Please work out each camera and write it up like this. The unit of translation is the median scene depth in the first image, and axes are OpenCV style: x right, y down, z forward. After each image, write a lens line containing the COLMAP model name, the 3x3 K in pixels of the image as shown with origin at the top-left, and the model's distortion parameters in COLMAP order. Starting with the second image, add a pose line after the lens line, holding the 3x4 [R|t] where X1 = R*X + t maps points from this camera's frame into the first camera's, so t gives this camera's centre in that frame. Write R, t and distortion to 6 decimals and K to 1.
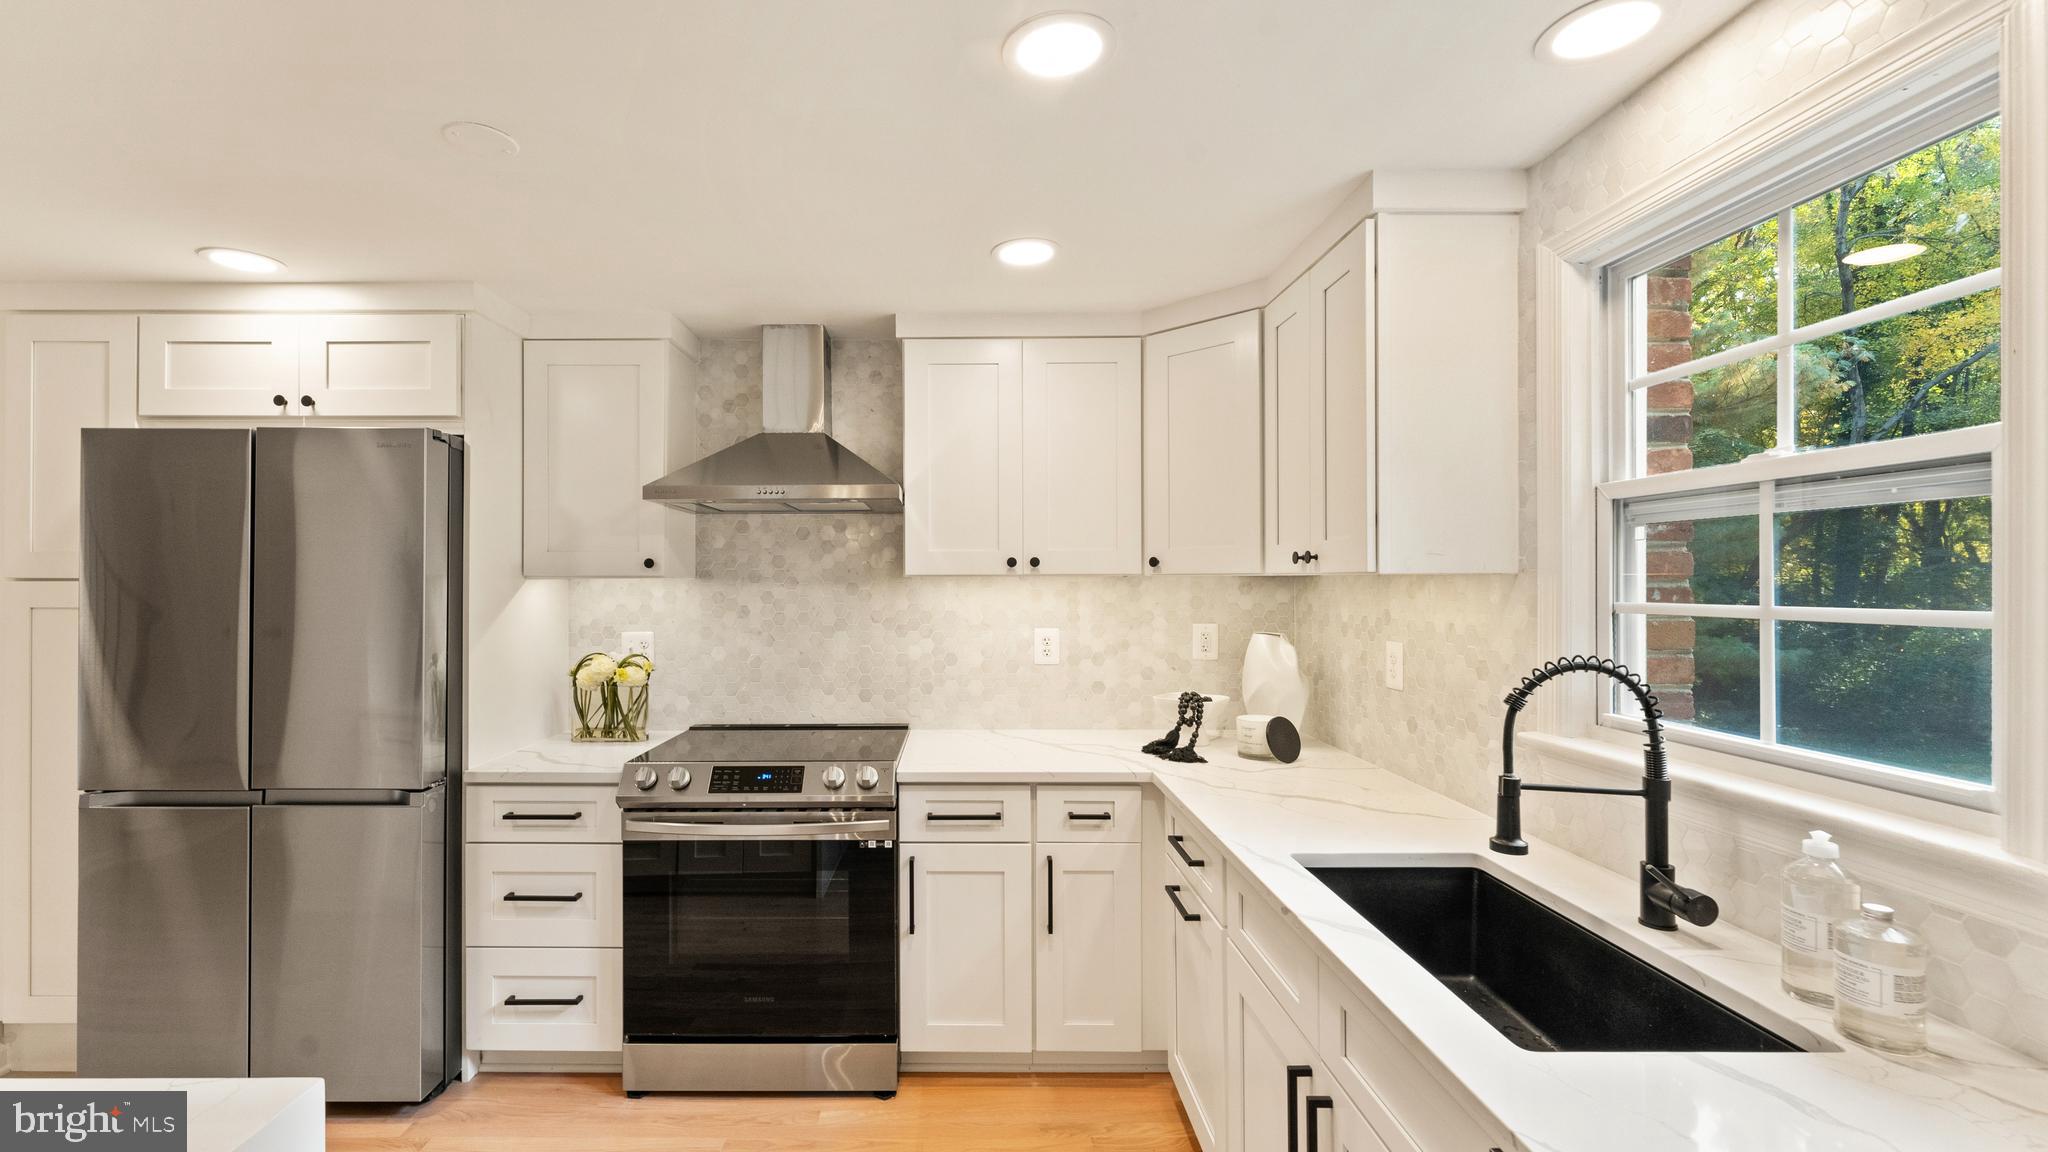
lens RADIAL K [[823.6, 0, 1015.8], [0, 823.6, 579.5], [0, 0, 1]] dist [0.002948, -0.000346]
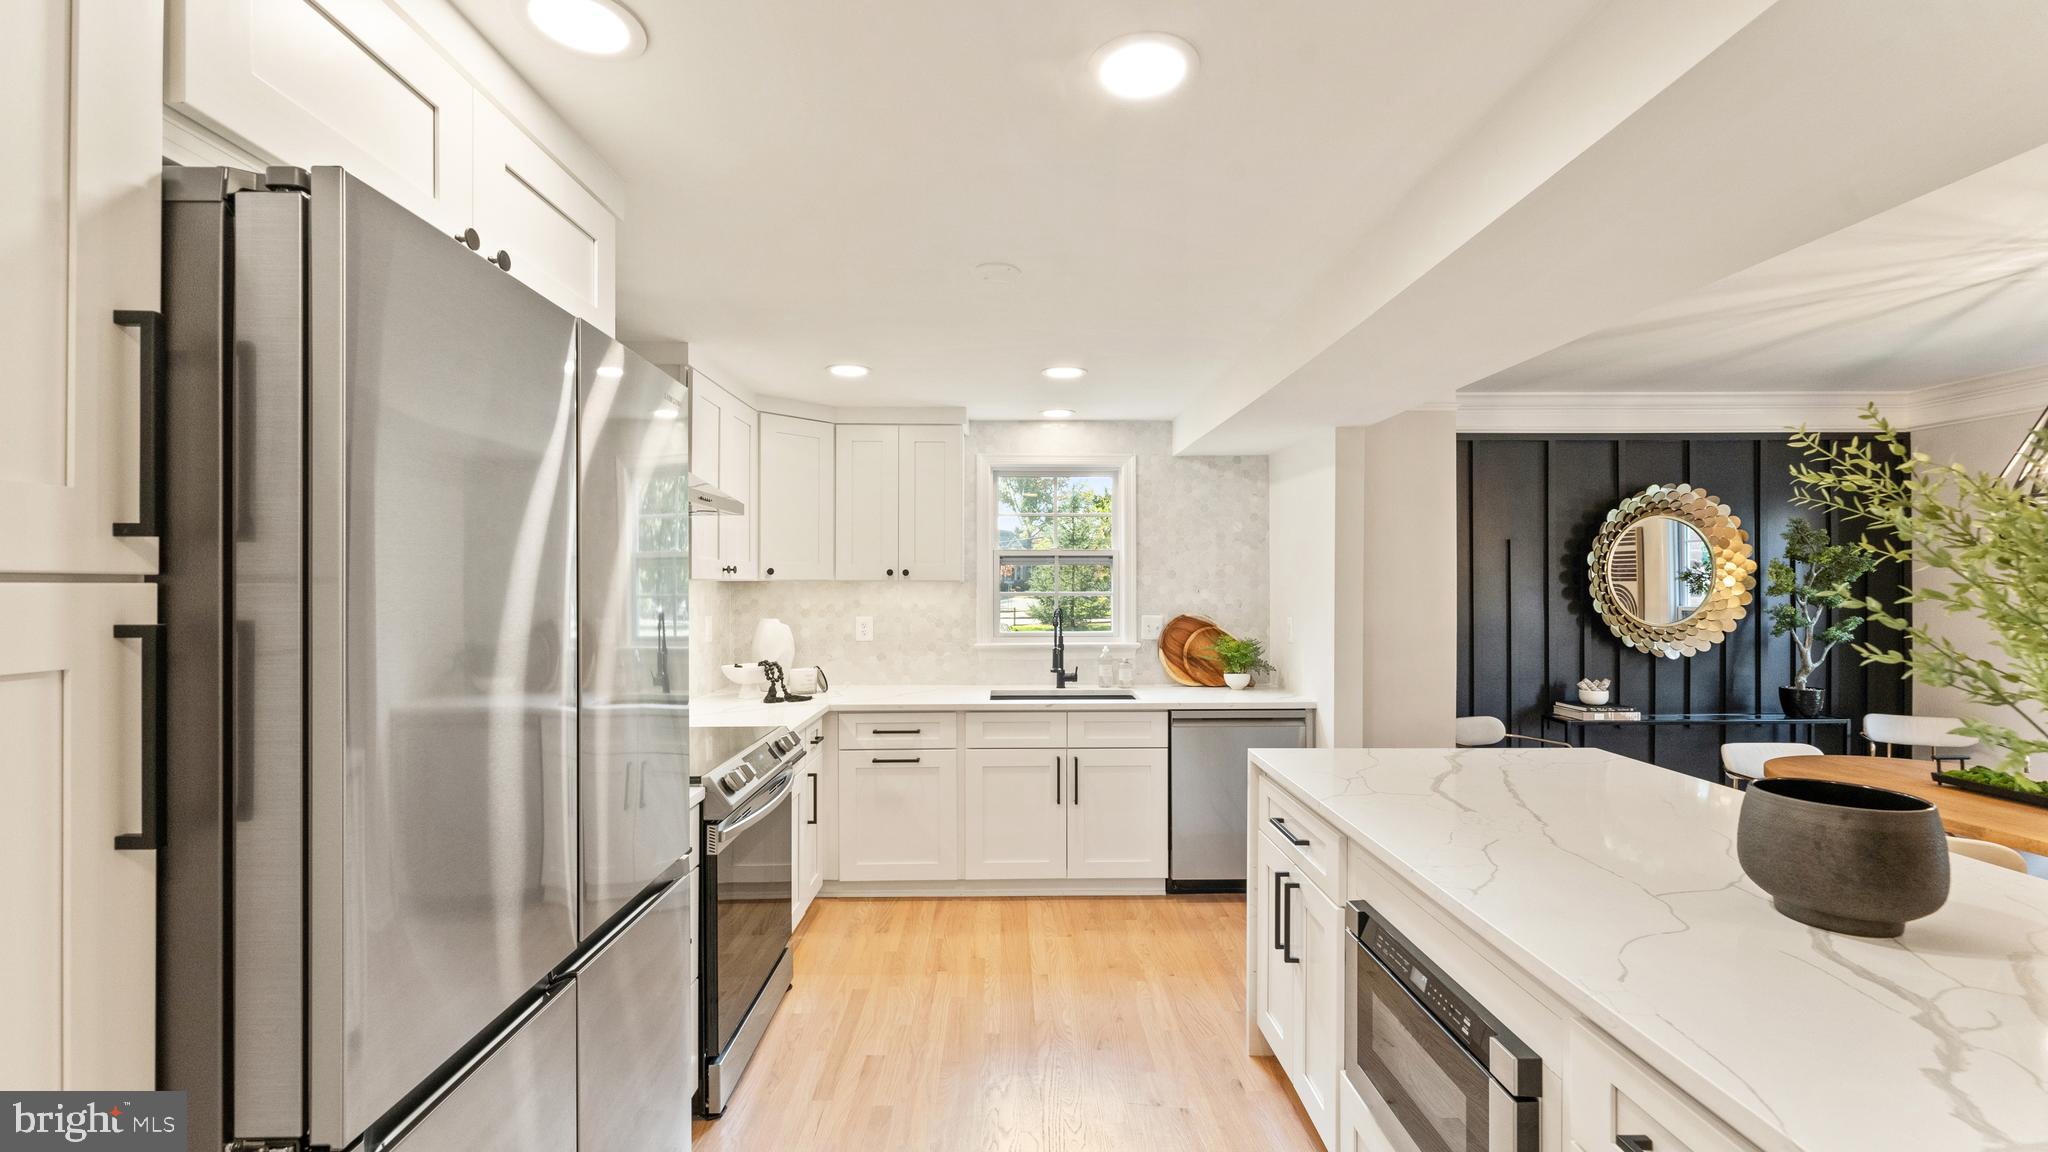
lens RADIAL K [[823.6, 0, 1018.2], [0, 823.6, 583.9], [0, 0, 1]] dist [0.002948, -0.000346]
pose [[0.013981, 0.004855, 0.999890, -1.674521], [-0.002958, 0.999984, -0.004814, 0.009628], [-0.999898, -0.002891, 0.013996, 0.730824]]
